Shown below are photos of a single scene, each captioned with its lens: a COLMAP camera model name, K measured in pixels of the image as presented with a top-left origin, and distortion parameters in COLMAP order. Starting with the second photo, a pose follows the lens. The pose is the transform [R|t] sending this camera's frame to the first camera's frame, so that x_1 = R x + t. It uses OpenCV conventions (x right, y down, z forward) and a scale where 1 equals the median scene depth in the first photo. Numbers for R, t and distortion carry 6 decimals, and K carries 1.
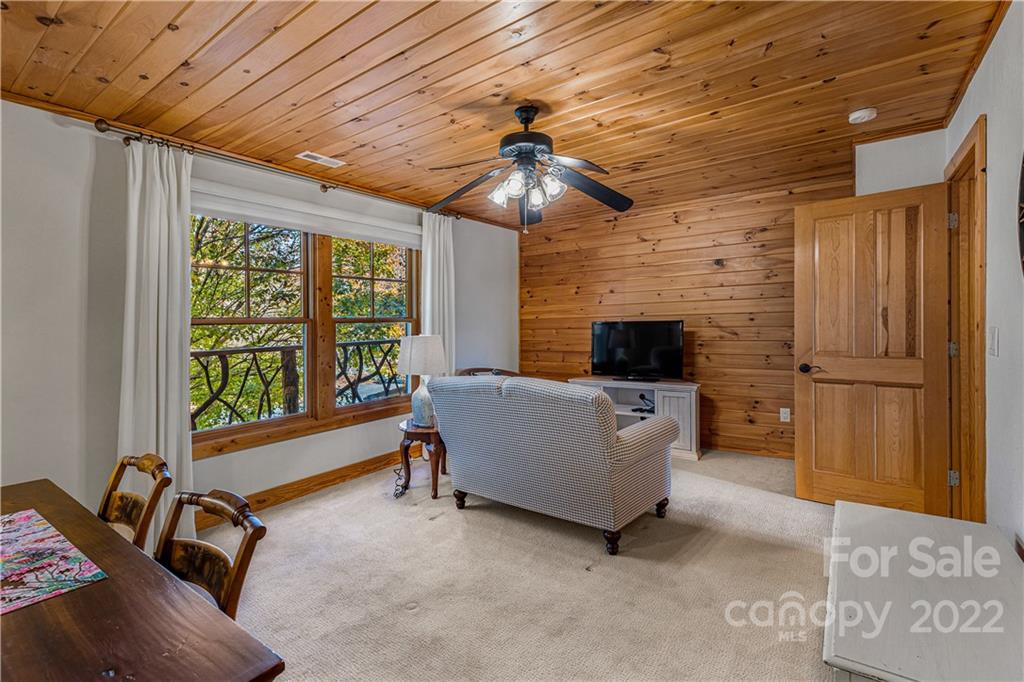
lens RADIAL K [[458.8, 0, 511.5], [0, 458.8, 321.3], [0, 0, 1]] dist [0.000660, -0.000125]
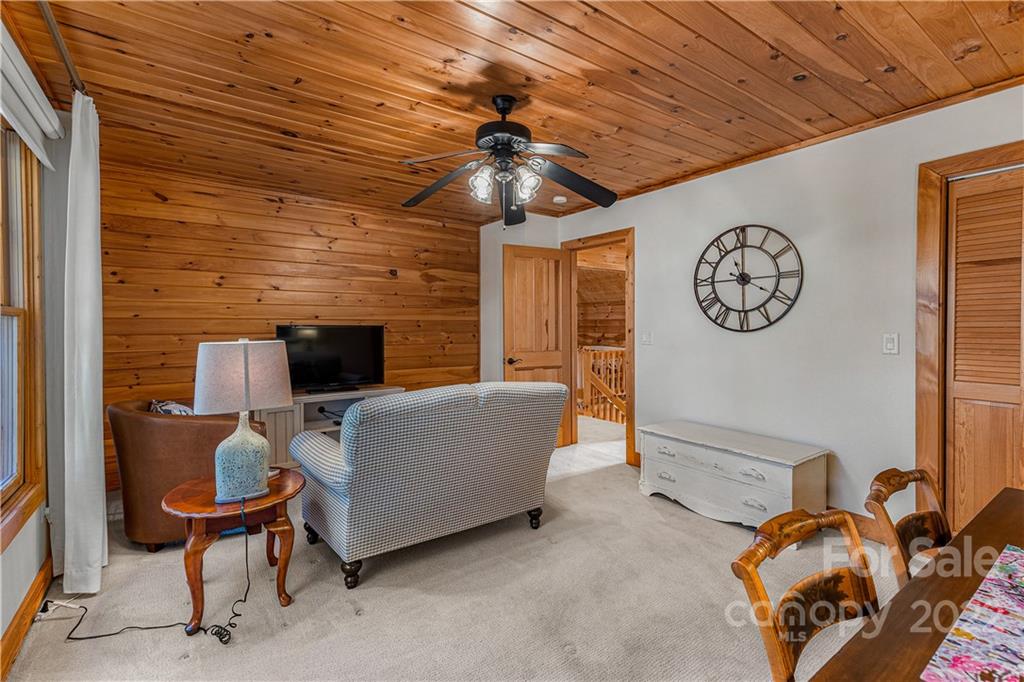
lens RADIAL K [[469.1, 0, 515.5], [0, 469.1, 331.2], [0, 0, 1]] dist [0.003915, 0.000100]
pose [[0.302665, 0.011197, 0.953031, -0.553882], [-0.011027, 0.999905, -0.008245, 0.016946], [-0.953033, -0.008013, 0.302760, 0.425342]]
